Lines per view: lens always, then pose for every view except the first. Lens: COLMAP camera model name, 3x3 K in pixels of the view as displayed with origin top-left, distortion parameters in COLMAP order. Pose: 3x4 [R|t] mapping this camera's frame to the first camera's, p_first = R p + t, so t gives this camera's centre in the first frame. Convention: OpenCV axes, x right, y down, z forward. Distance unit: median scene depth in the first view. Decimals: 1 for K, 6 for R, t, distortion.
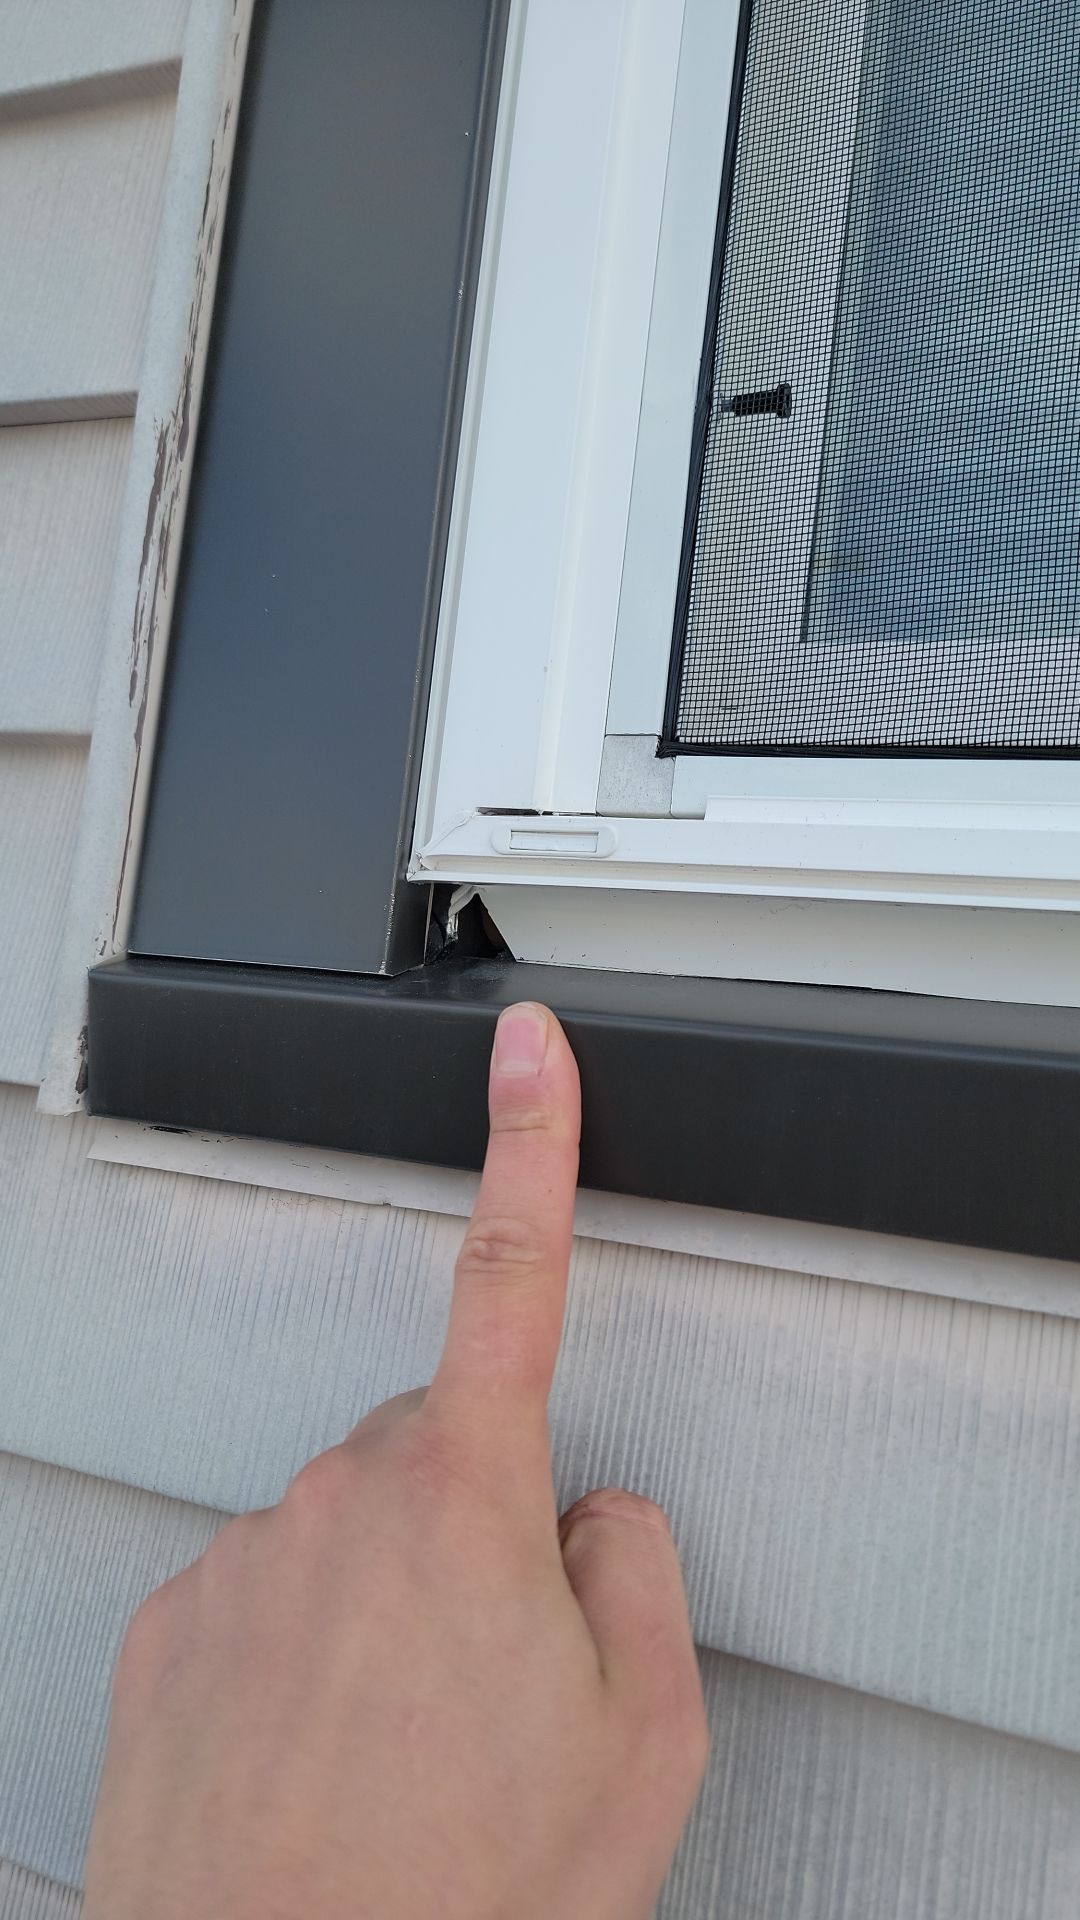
lens RADIAL K [[1318.2, 0, 540.0], [0, 1318.2, 960.0], [0, 0, 1]] dist [0.089403, -0.071546]
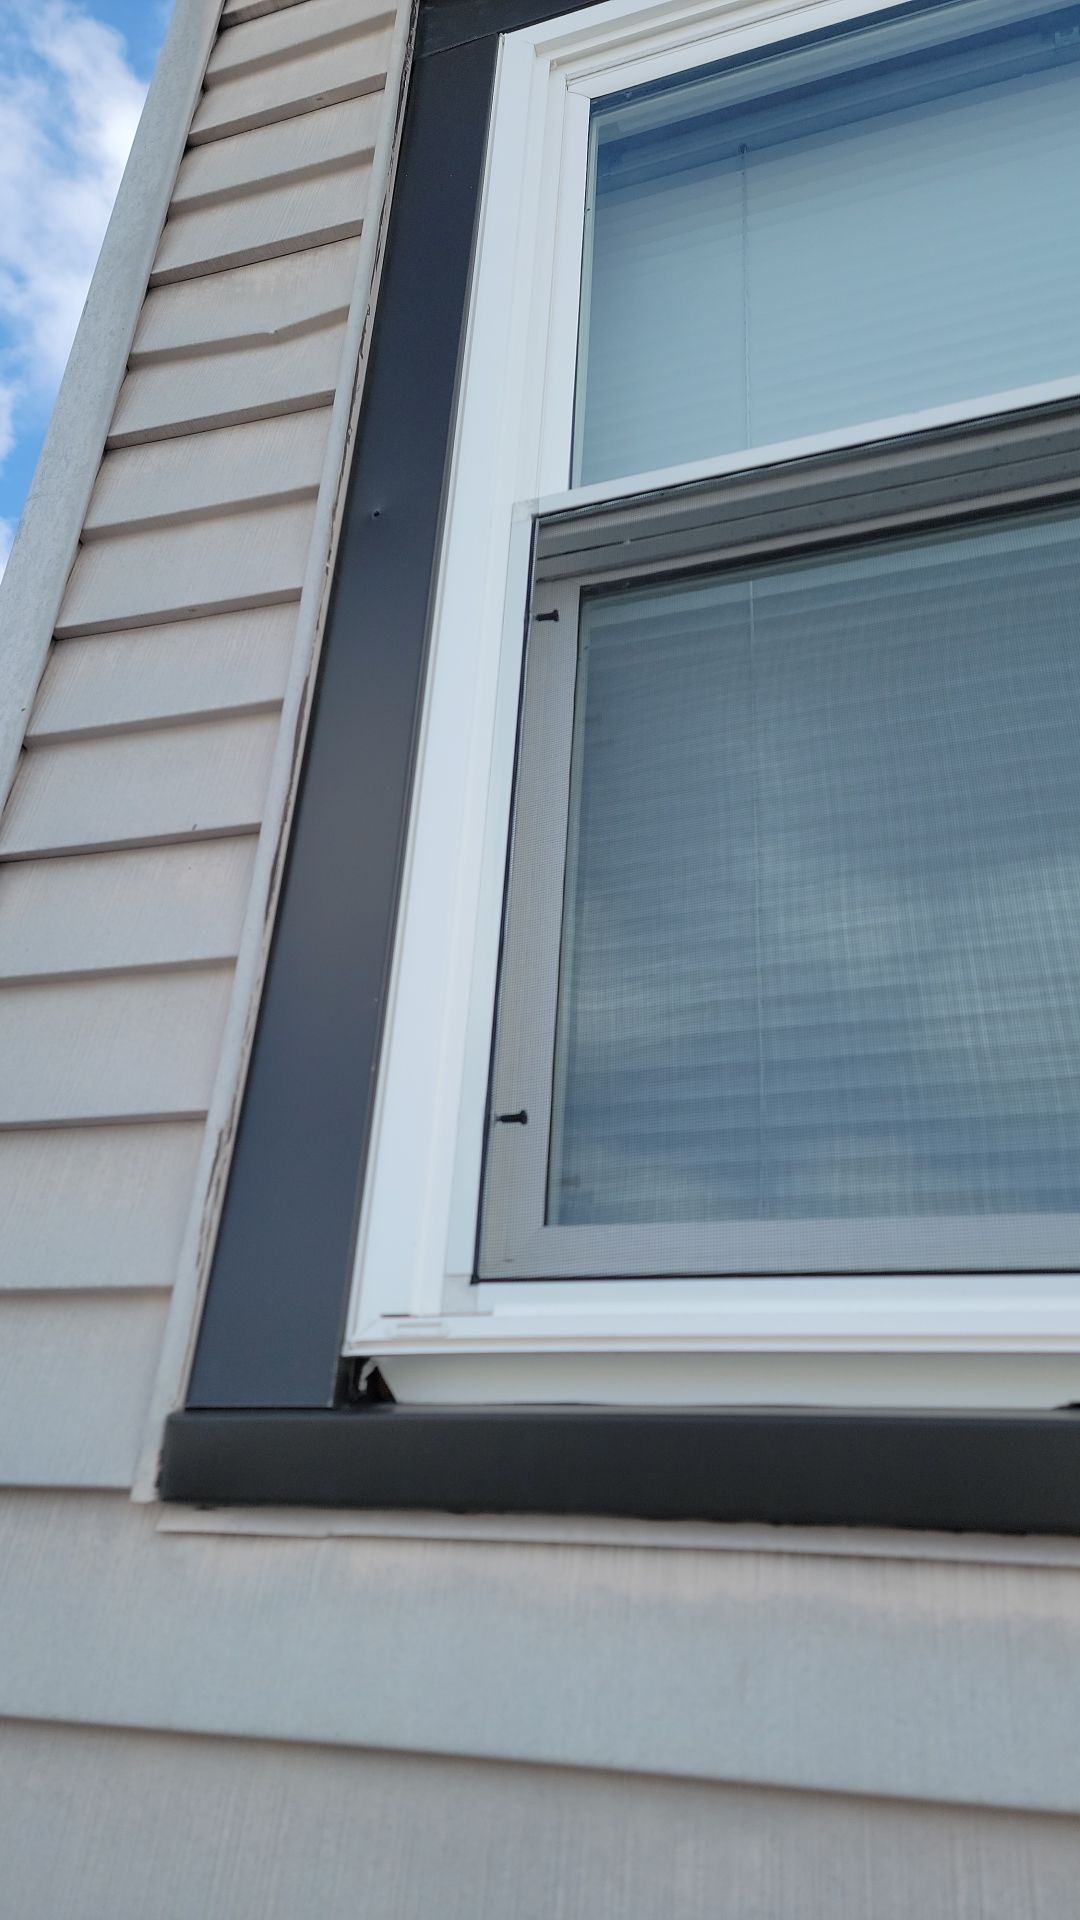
lens RADIAL K [[1318.2, 0, 540.0], [0, 1318.2, 960.0], [0, 0, 1]] dist [0.089403, -0.071546]
pose [[0.992326, 0.002776, 0.123616, -0.054632], [0.046341, 0.918529, -0.392627, 0.180817], [-0.114635, 0.395343, 0.911352, -1.005977]]
